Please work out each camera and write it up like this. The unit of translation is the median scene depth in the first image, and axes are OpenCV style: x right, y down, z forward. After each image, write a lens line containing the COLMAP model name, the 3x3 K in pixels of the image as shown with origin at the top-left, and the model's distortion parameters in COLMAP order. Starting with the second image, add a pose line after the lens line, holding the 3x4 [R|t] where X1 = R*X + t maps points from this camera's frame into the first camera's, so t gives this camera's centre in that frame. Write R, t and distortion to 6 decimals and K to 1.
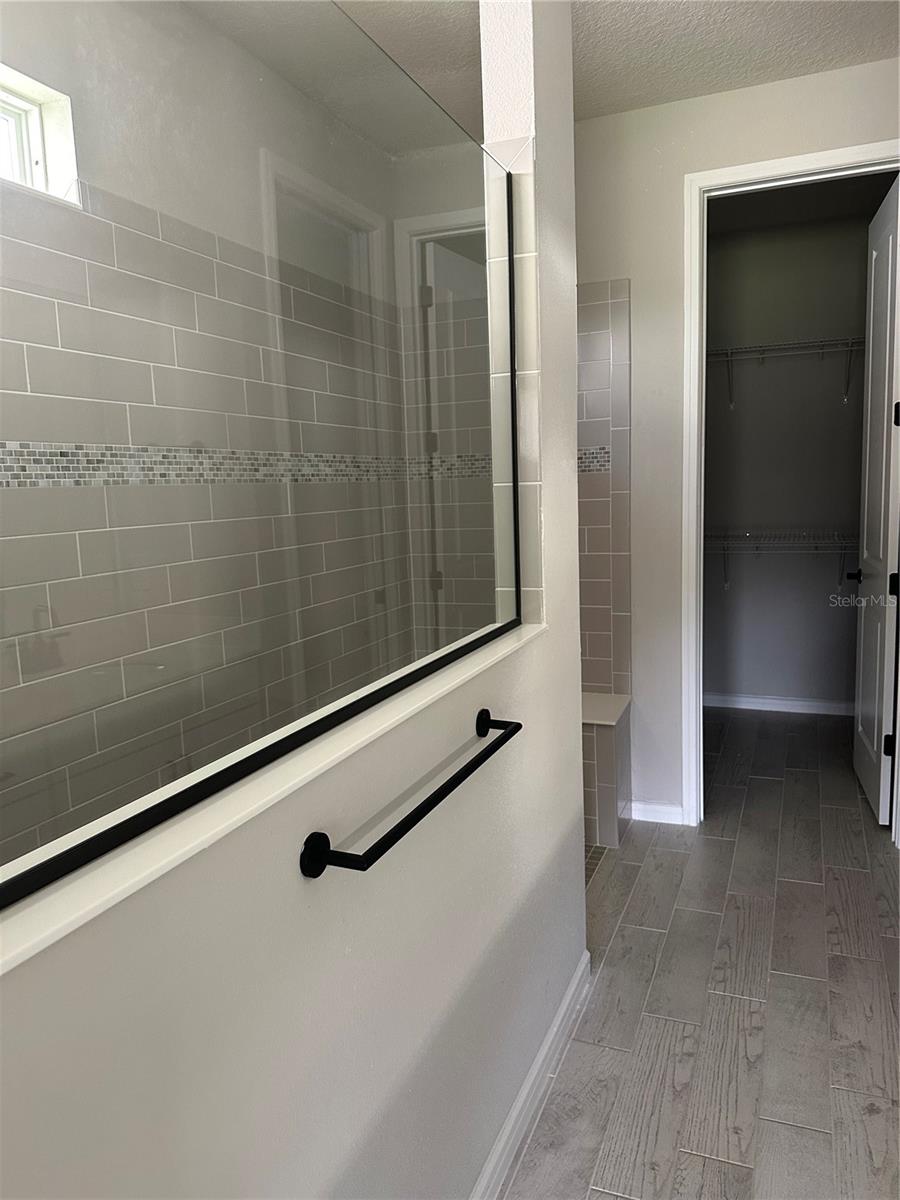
lens RADIAL K [[865.9, 0, 457.1], [0, 865.9, 597.6], [0, 0, 1]] dist [0.057926, -0.045744]
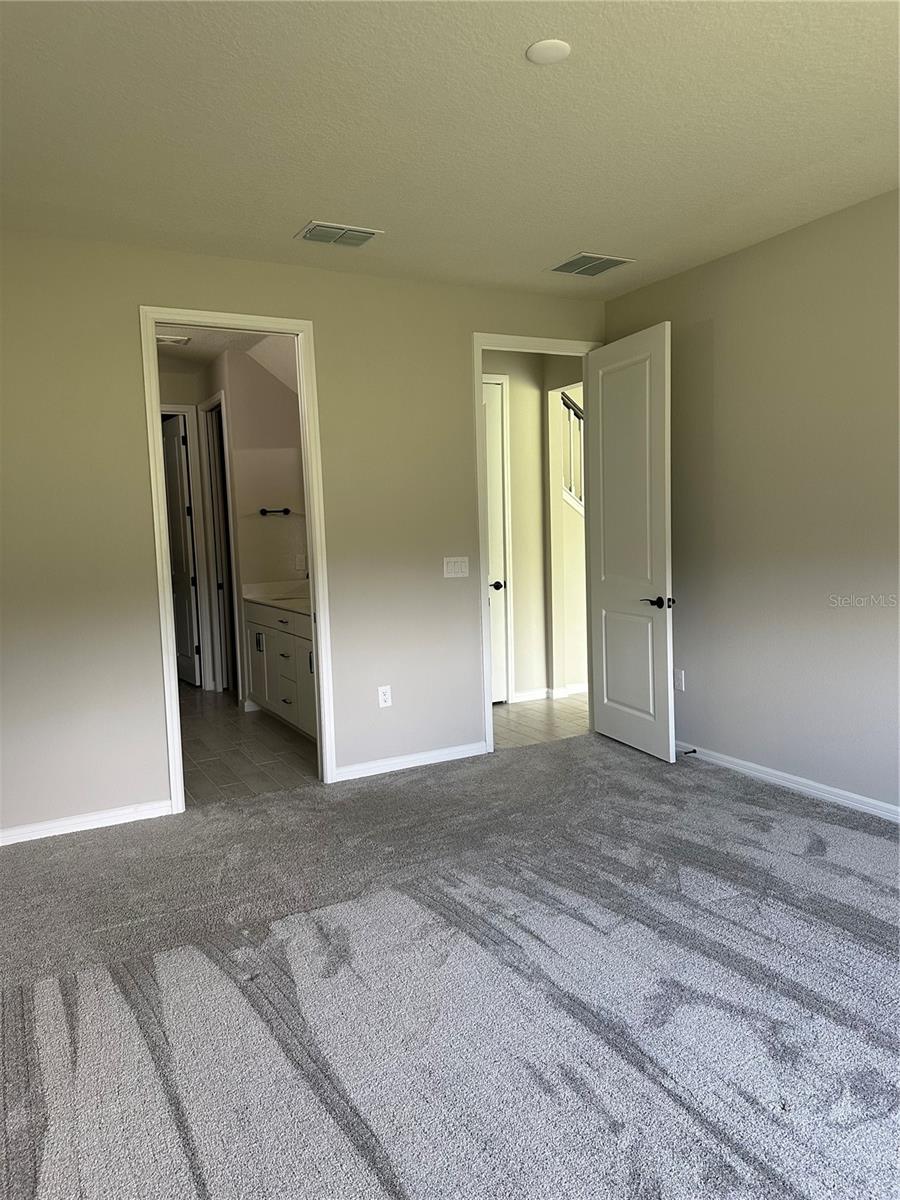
lens RADIAL K [[865.9, 0, 454.7], [0, 865.9, 601.1], [0, 0, 1]] dist [0.057926, -0.045744]
pose [[0.639968, -0.056271, 0.766339, -1.326472], [0.113433, 0.993307, -0.021791, 0.263491], [-0.759983, 0.100874, 0.642067, -1.617925]]
